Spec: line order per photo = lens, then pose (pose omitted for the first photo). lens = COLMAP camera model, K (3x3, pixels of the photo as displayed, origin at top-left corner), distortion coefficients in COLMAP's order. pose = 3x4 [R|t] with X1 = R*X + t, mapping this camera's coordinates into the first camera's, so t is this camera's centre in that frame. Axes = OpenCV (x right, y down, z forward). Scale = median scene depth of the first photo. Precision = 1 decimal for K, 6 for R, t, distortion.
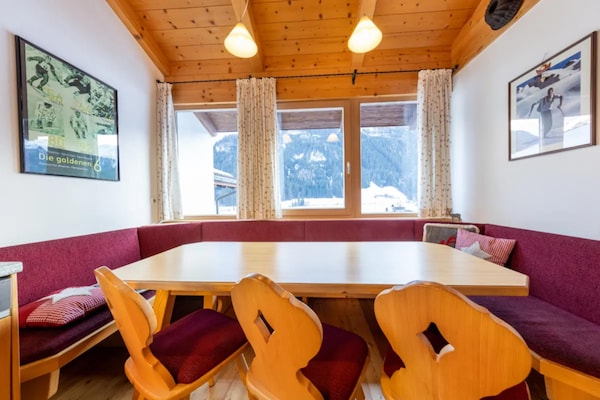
lens RADIAL K [[203.5, 0, 302.9], [0, 203.5, 202.2], [0, 0, 1]] dist [0.001684, -0.000115]
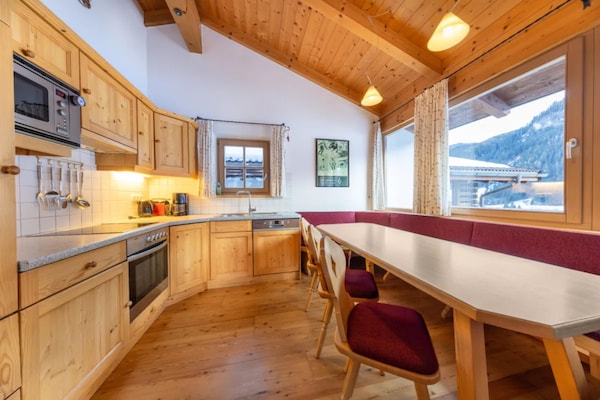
lens RADIAL K [[188.0, 0, 300.0], [0, 188.0, 198.5], [0, 0, 1]] dist [0.006213, -0.000091]
pose [[0.279853, 0.019714, -0.959840, 0.594712], [-0.016516, 0.999740, 0.015718, -0.010024], [0.959901, 0.011454, 0.280106, 0.035931]]
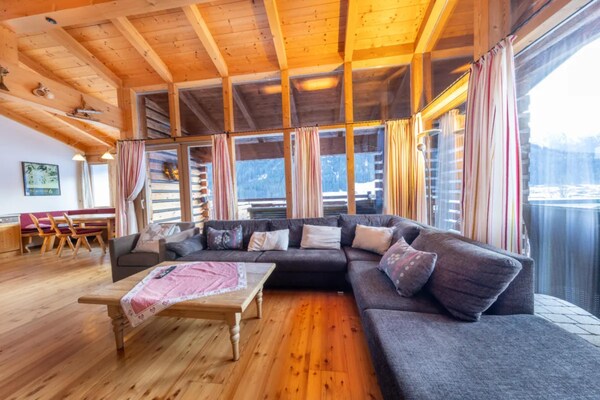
lens RADIAL K [[189.0, 0, 301.0], [0, 189.0, 199.8], [0, 0, 1]] dist [0.005823, -0.000141]
pose [[0.997679, -0.017856, -0.065710, 2.404577], [0.019051, 0.999663, 0.017605, -0.013806], [0.065374, -0.018816, 0.997683, -1.345393]]
